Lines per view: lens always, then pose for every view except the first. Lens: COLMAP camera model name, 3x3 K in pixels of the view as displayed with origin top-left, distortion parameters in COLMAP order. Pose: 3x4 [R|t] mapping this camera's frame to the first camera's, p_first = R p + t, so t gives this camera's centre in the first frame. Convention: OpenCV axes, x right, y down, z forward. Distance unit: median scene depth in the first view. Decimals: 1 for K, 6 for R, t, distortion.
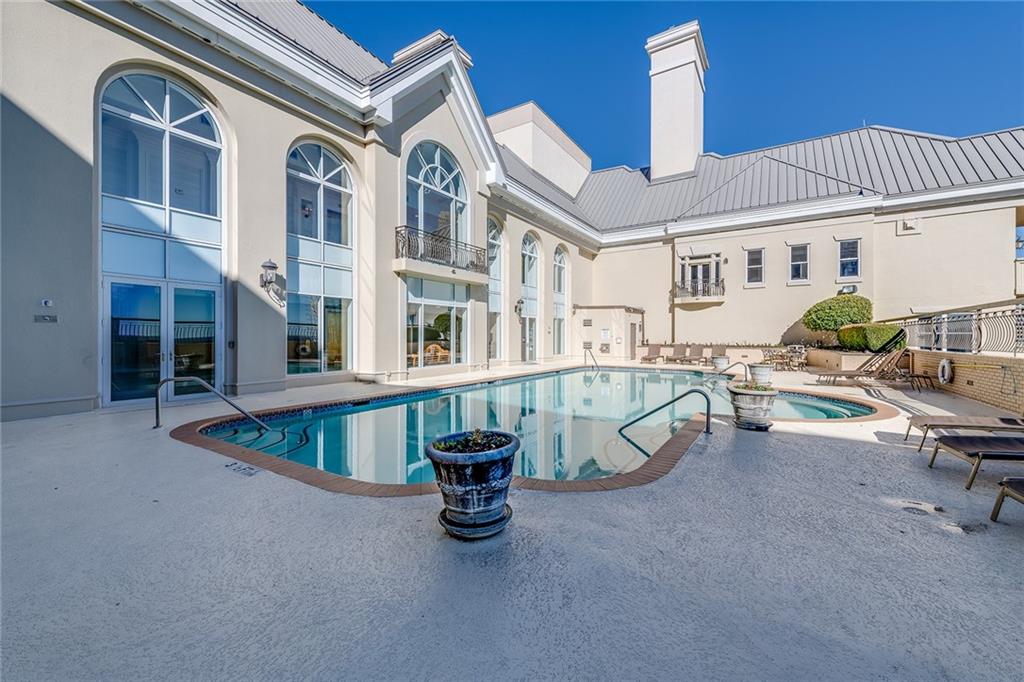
lens RADIAL K [[405.7, 0, 514.7], [0, 405.7, 336.5], [0, 0, 1]] dist [0.001129, -0.000018]
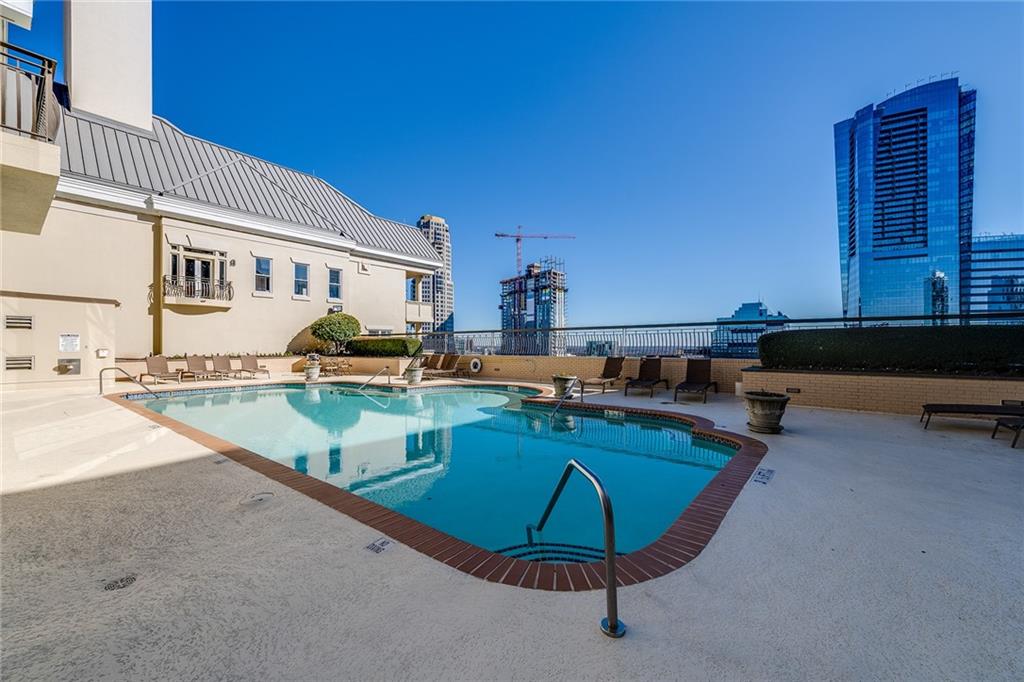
lens RADIAL K [[405.7, 0, 516.5], [0, 405.7, 344.7], [0, 0, 1]] dist [0.001129, -0.000018]
pose [[0.089731, -0.000015, 0.995966, -0.318109], [0.001147, 0.999999, -0.000088, -0.002625], [-0.995965, 0.001150, 0.089731, 0.282665]]
